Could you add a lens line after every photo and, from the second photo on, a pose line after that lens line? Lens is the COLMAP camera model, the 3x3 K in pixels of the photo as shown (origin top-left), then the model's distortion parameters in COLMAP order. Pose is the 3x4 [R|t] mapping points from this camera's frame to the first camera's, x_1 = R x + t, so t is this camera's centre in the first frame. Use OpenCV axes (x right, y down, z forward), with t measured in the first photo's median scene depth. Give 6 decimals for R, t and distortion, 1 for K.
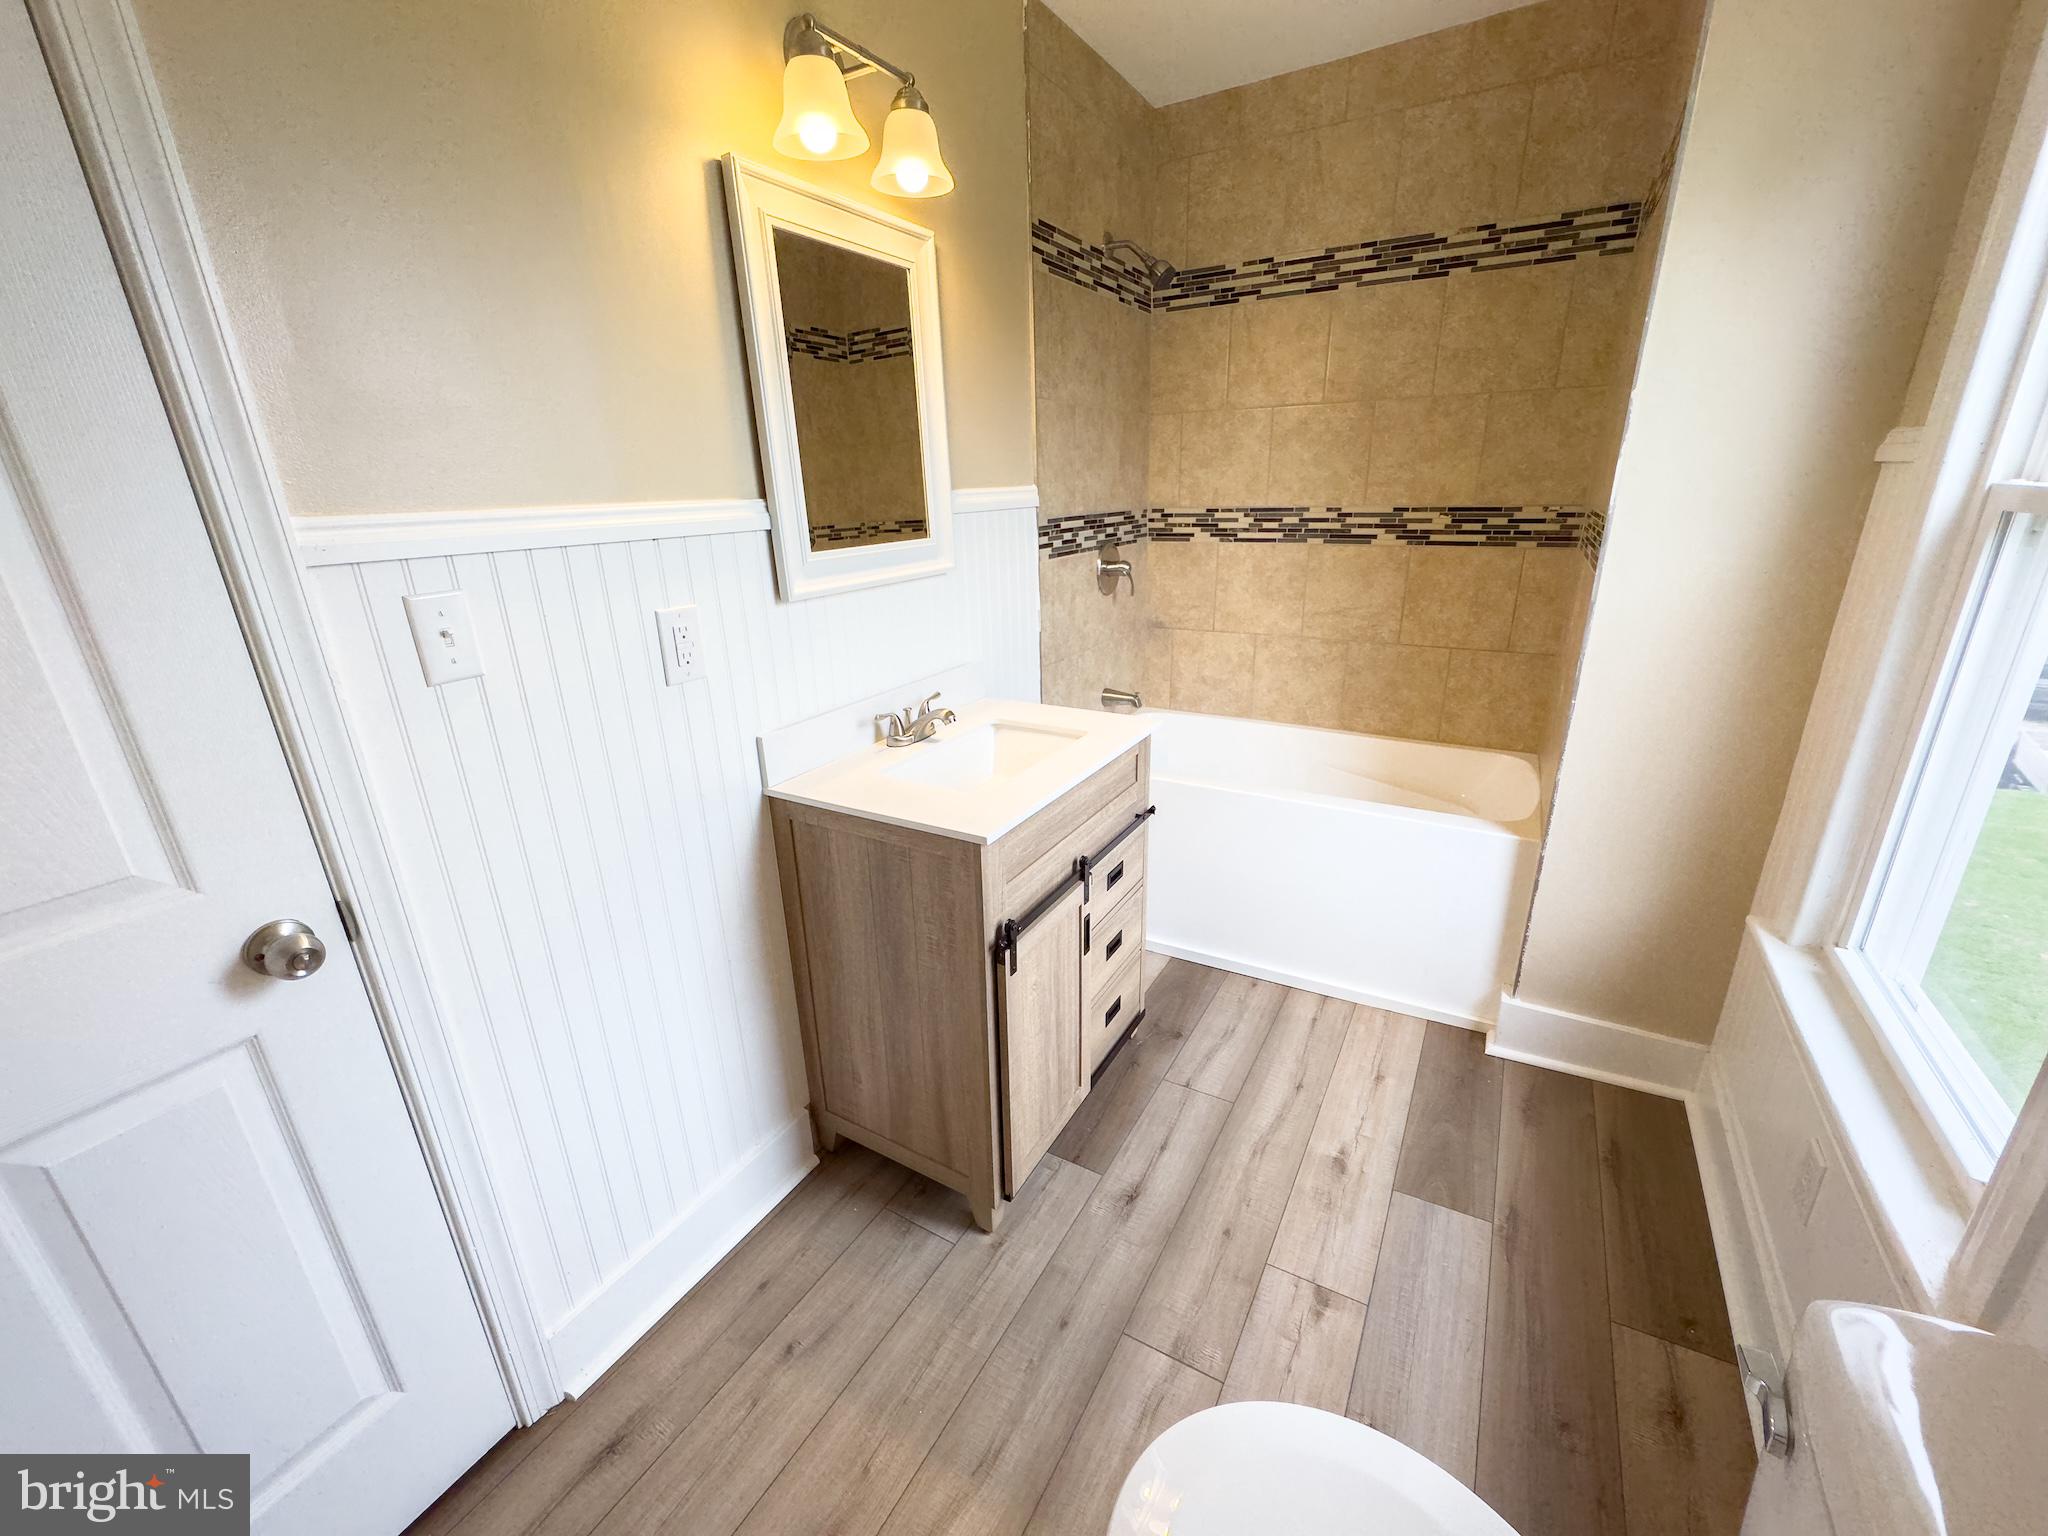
lens RADIAL K [[820.7, 0, 1024.0], [0, 820.7, 768.0], [0, 0, 1]] dist [-0.001527, 0.000068]
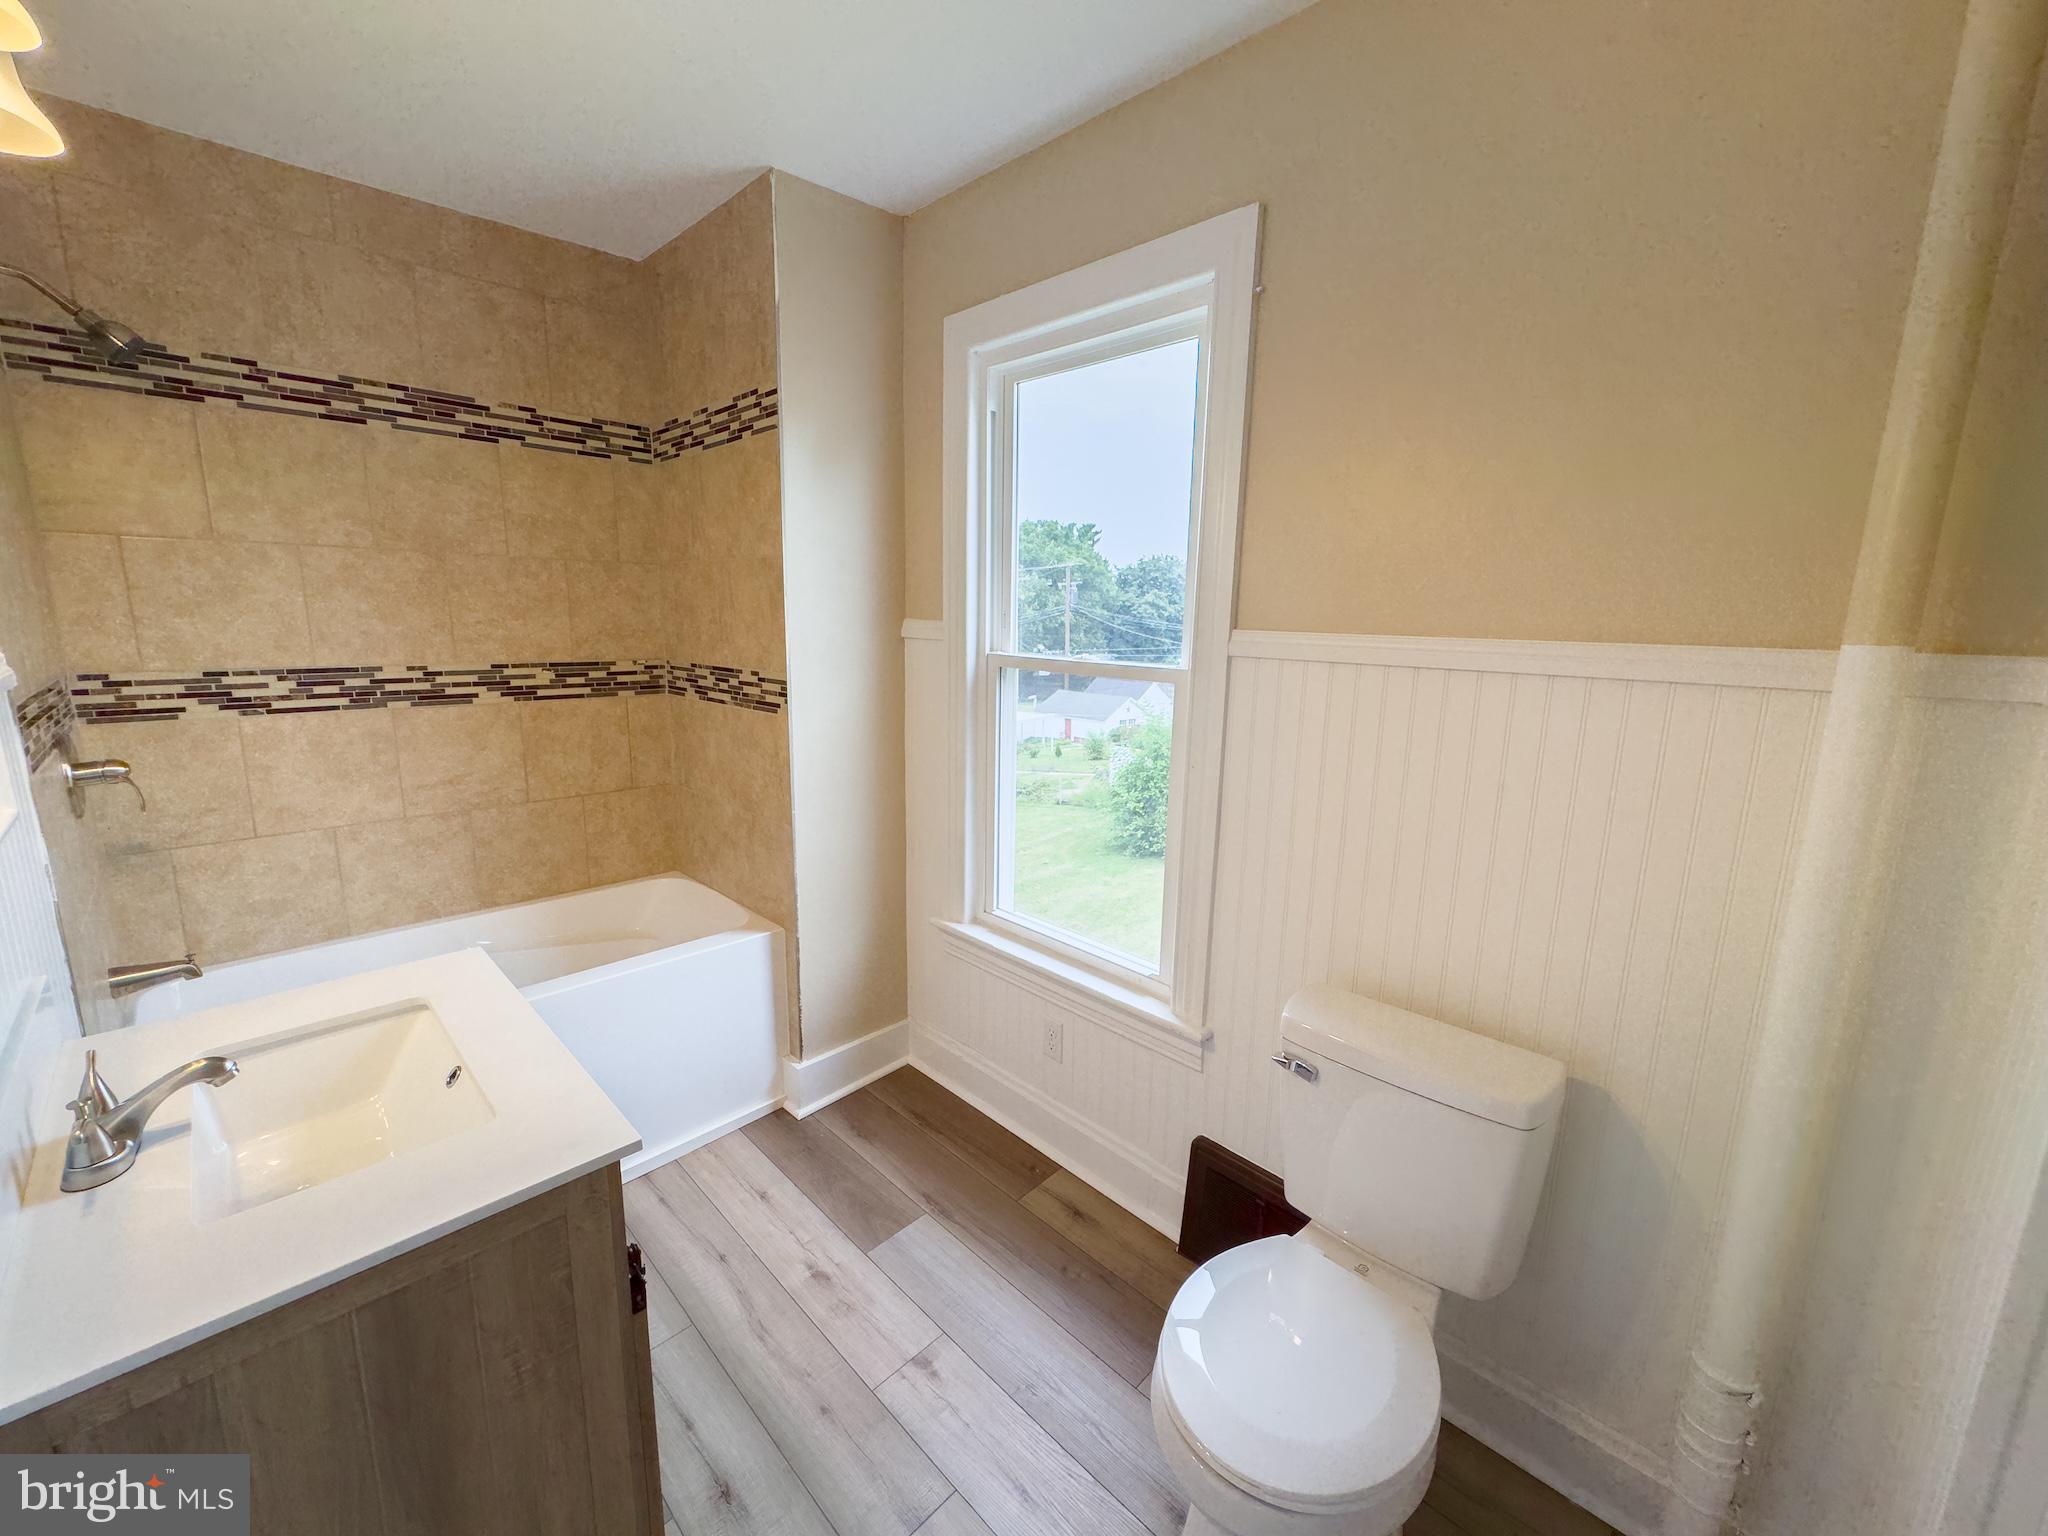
lens RADIAL K [[820.7, 0, 1024.0], [0, 820.7, 768.0], [0, 0, 1]] dist [-0.001527, 0.000068]
pose [[0.247948, -0.150699, 0.956980, -0.321033], [0.295941, 0.952390, 0.073299, -0.094361], [-0.922464, 0.265035, 0.280741, 0.208000]]
